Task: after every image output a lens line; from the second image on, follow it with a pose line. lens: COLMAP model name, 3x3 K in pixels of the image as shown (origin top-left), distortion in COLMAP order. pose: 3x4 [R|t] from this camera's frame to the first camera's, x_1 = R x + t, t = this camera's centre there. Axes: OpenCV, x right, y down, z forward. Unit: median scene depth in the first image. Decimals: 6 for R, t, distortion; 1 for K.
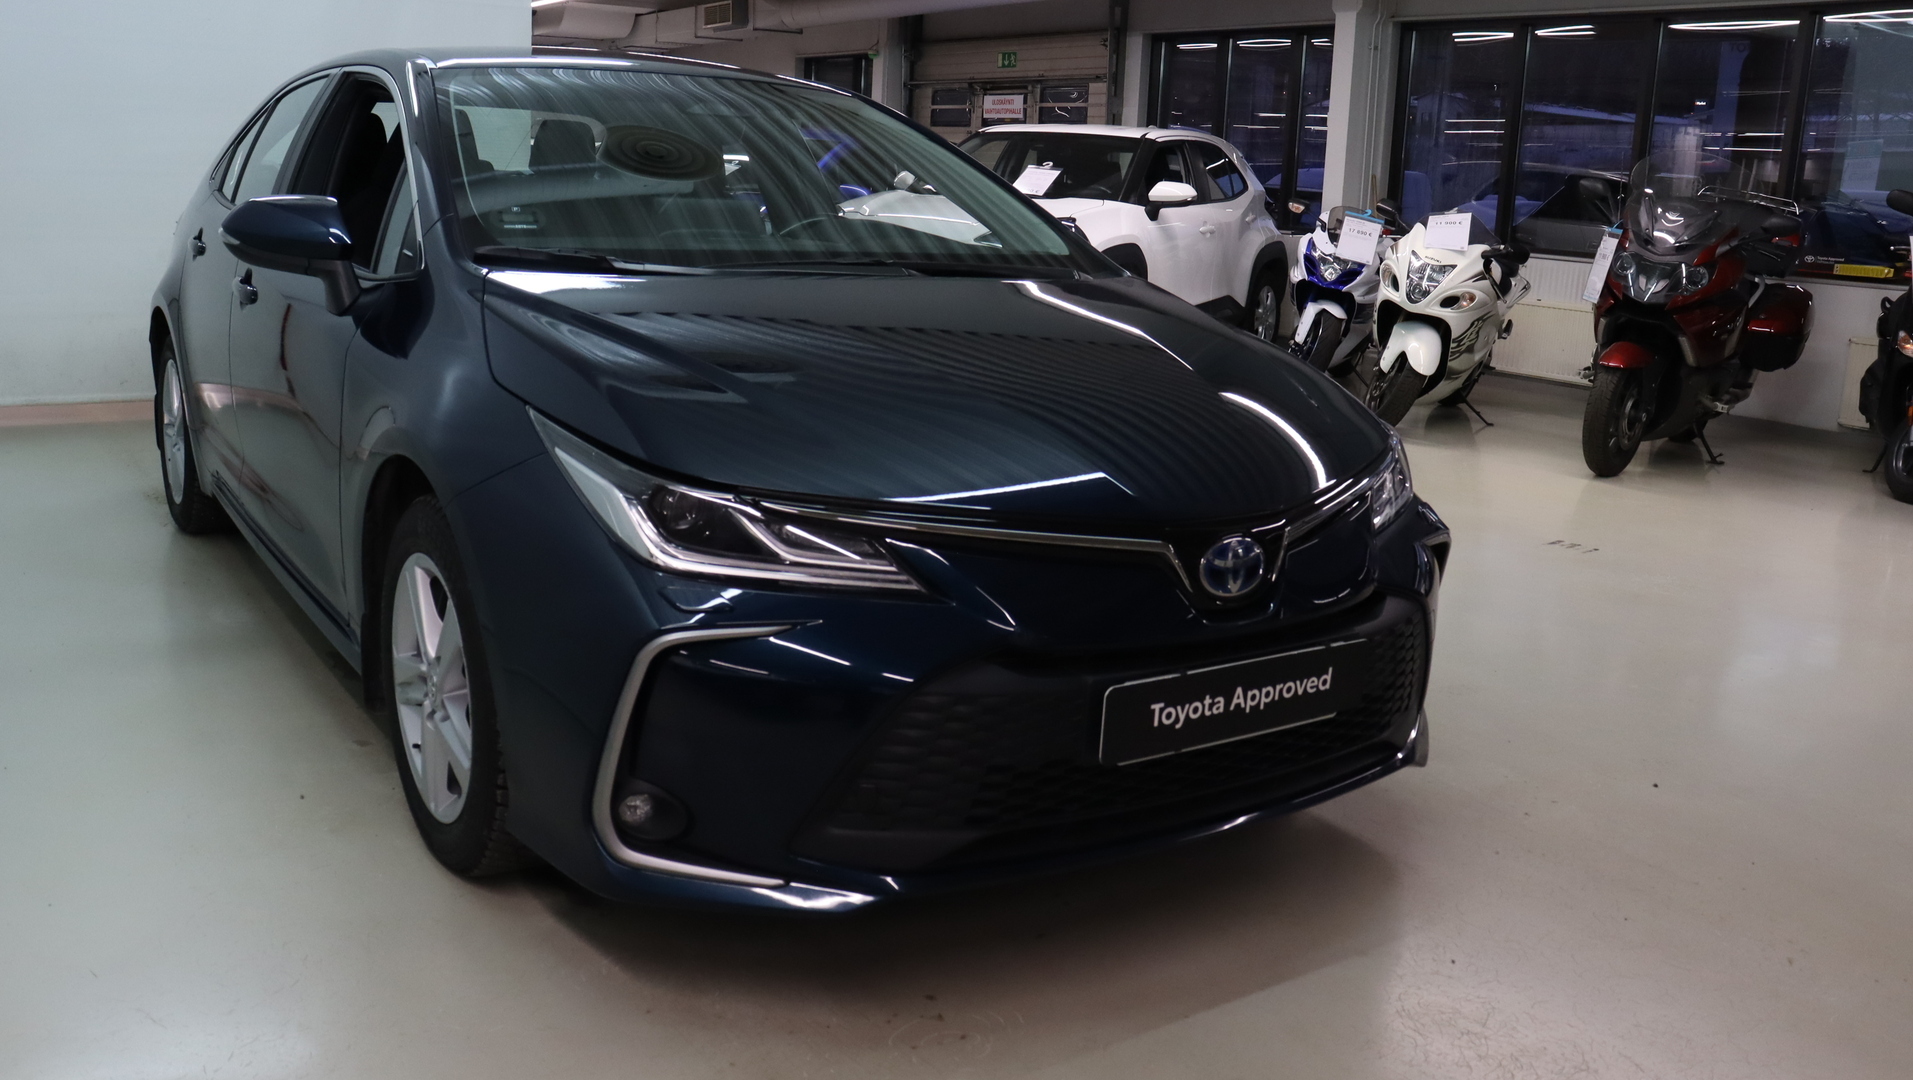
lens RADIAL K [[1663.4, 0, 959.3], [0, 1663.4, 422.8], [0, 0, 1]] dist [-0.205404, 0.210047]
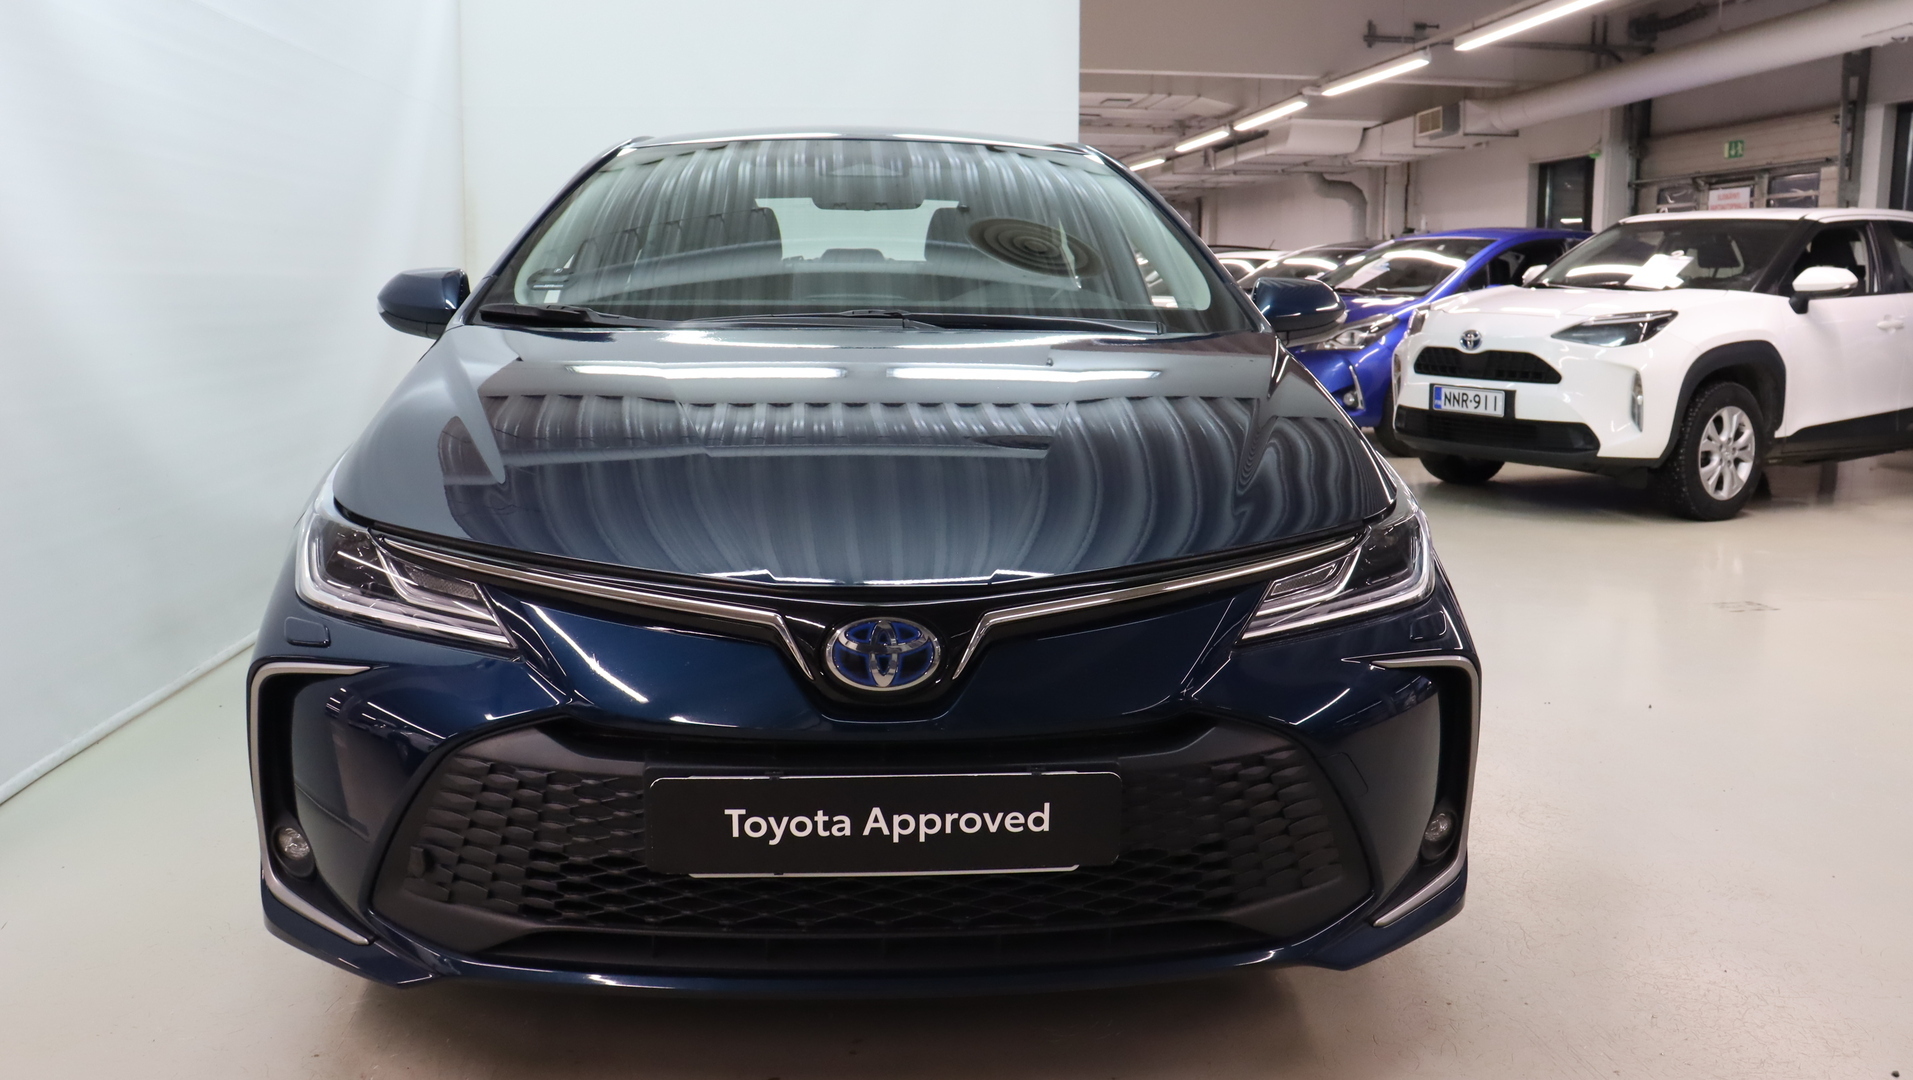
lens RADIAL K [[1663.4, 0, 959.3], [0, 1663.4, 422.8], [0, 0, 1]] dist [-0.205404, 0.210047]
pose [[0.865750, 0.001623, -0.500474, 0.569599], [-0.041859, 0.996726, -0.069178, 0.028992], [0.498723, 0.080841, 0.862983, 0.312838]]
